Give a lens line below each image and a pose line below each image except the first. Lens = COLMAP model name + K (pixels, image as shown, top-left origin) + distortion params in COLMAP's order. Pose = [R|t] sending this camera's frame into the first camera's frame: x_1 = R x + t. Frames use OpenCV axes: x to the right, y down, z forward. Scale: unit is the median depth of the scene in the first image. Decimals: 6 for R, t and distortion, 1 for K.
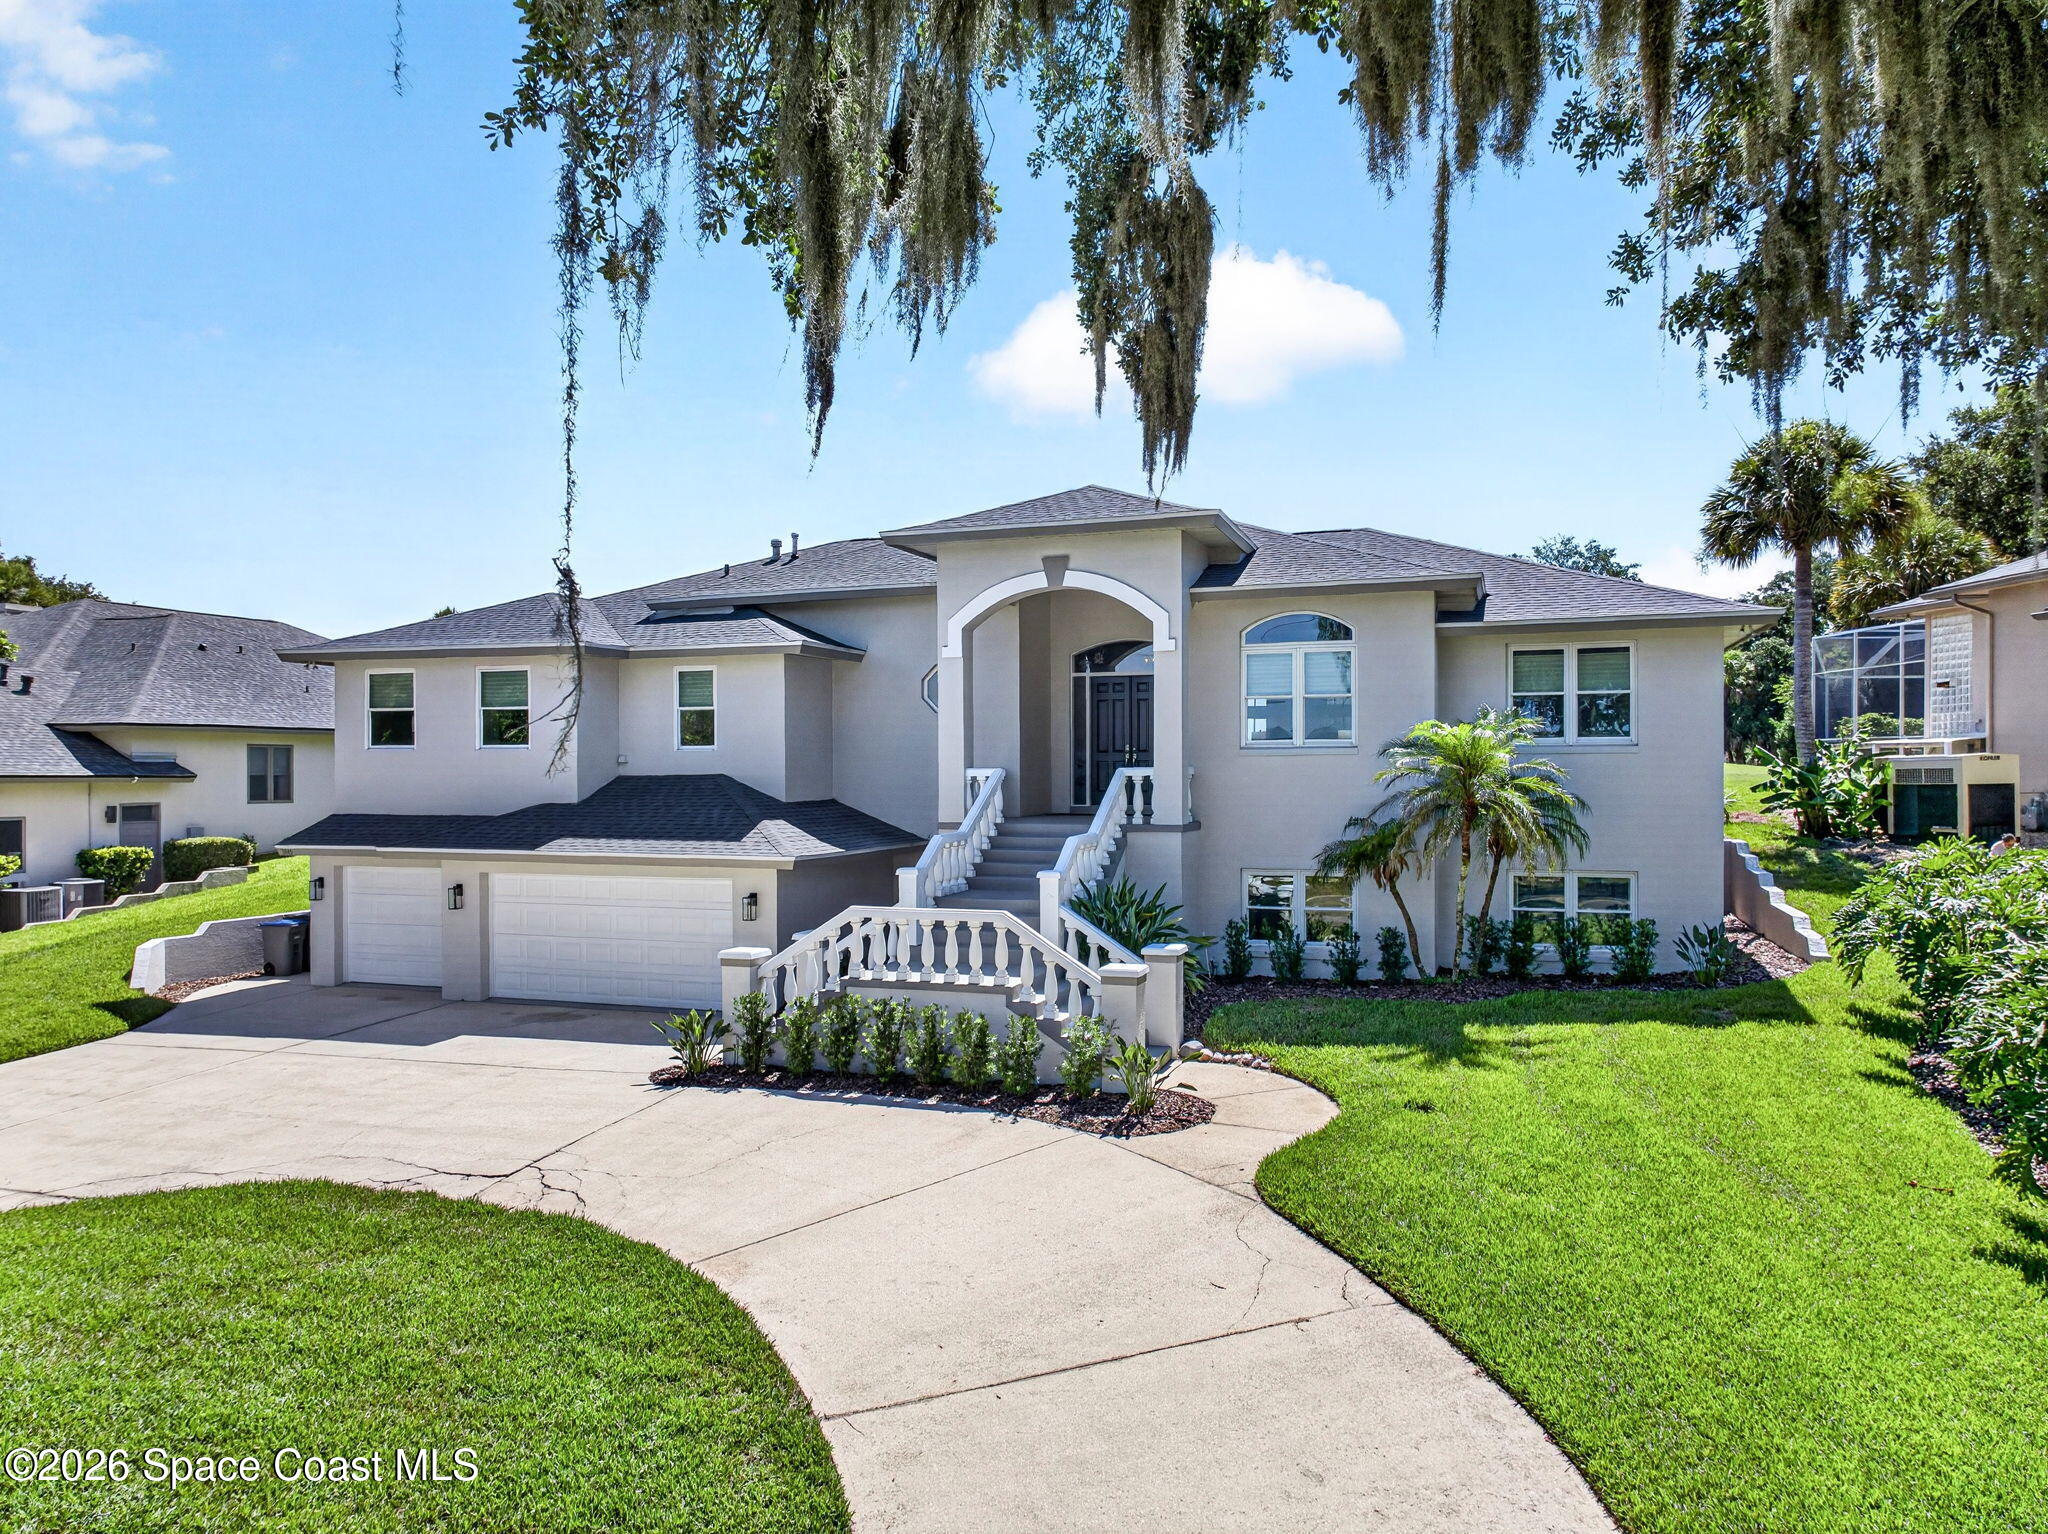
lens RADIAL K [[1411.1, 0, 1024.0], [0, 1411.1, 767.0], [0, 0, 1]] dist [0.002509, 0.002417]
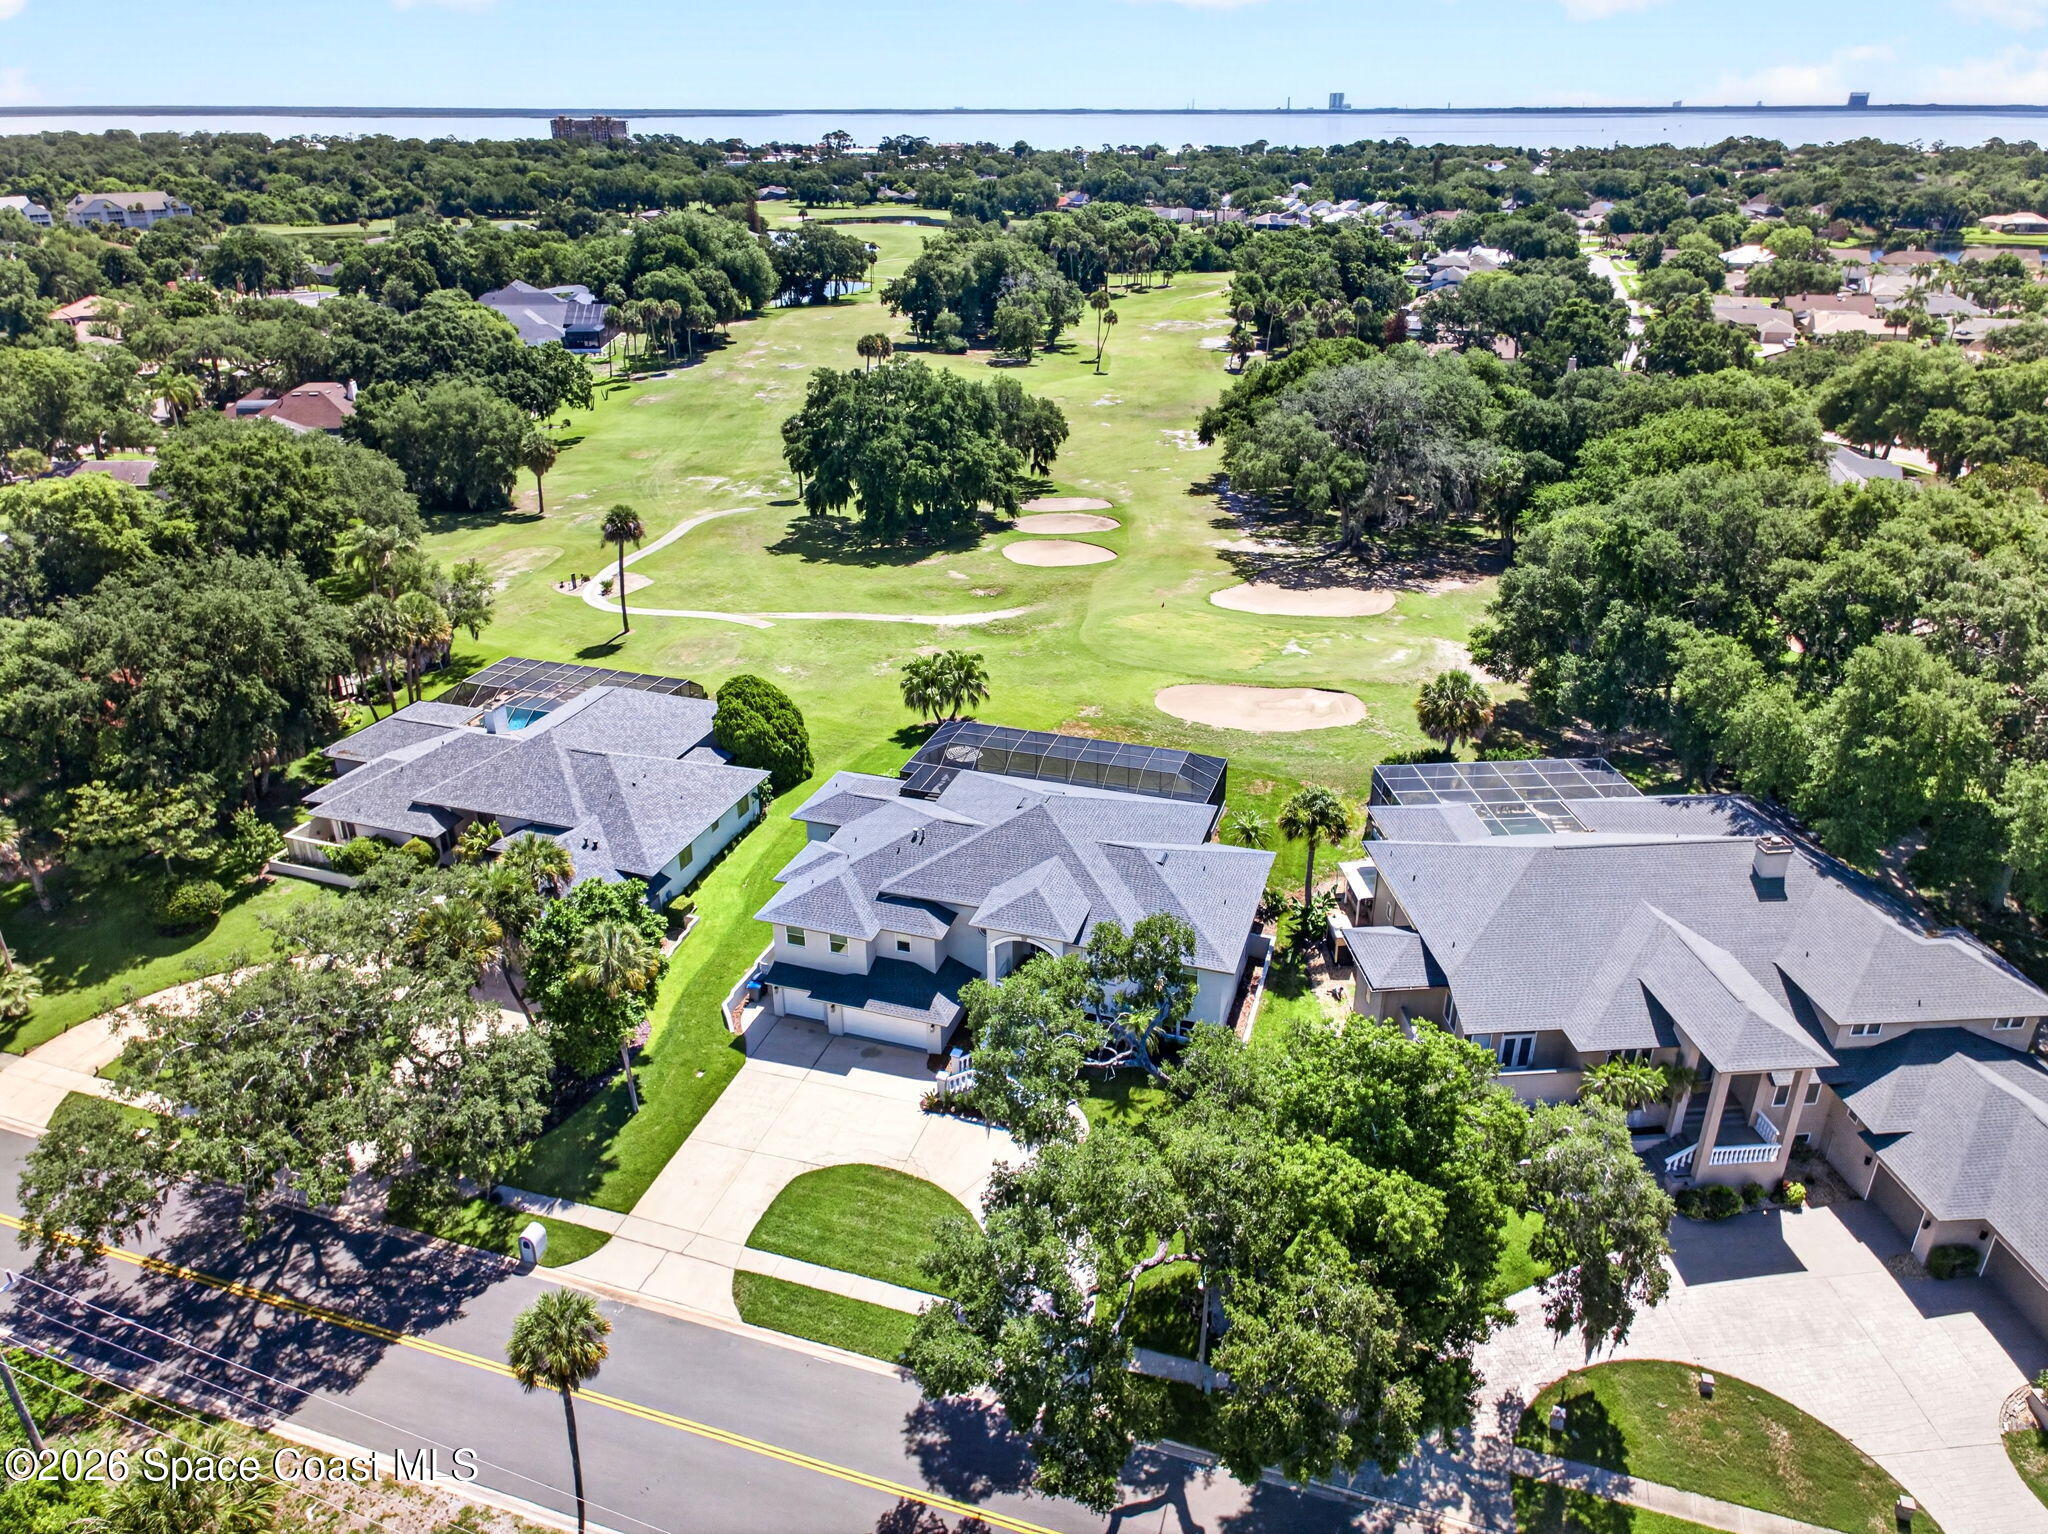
lens RADIAL K [[1390.3, 0, 1031.1], [0, 1390.3, 764.0], [0, 0, 1]] dist [0.003205, 0.006254]
pose [[0.999778, -0.008676, 0.019200, -0.022315], [-0.000501, 0.901221, 0.433360, -2.233088], [-0.021063, -0.433273, 0.901017, -2.004348]]
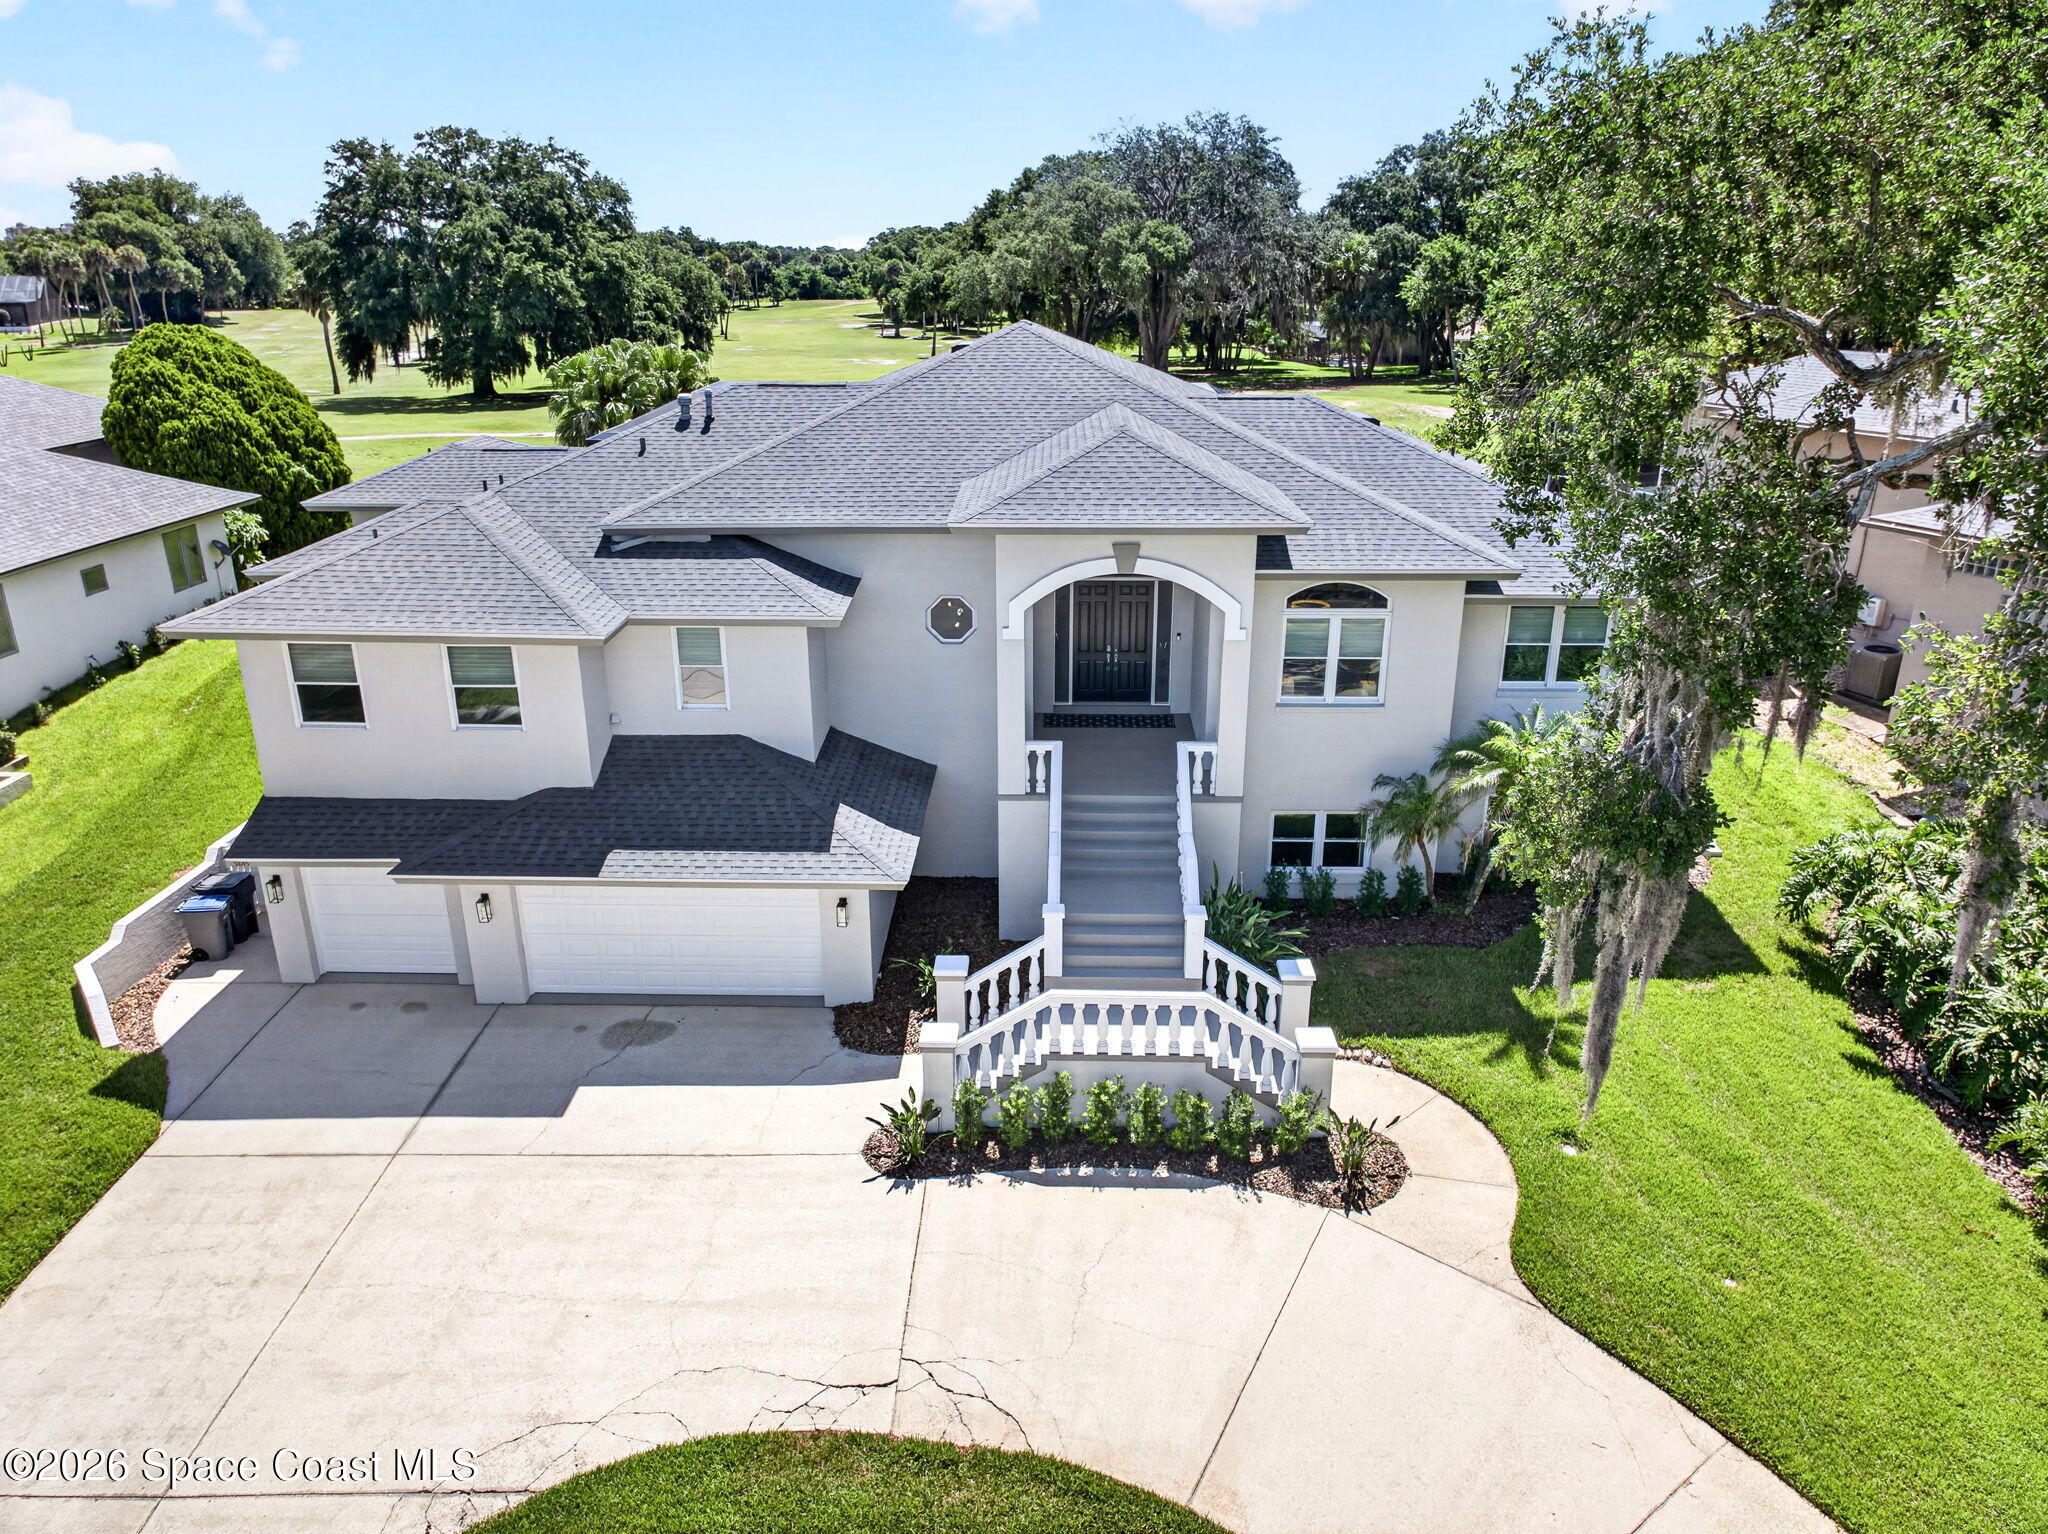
lens RADIAL K [[1390.3, 0, 1031.1], [0, 1390.3, 764.0], [0, 0, 1]] dist [0.003205, 0.006254]
pose [[0.950427, -0.104290, 0.292937, -0.409735], [-0.004909, 0.936928, 0.349488, -0.412096], [-0.310909, -0.333601, 0.889970, 0.127731]]
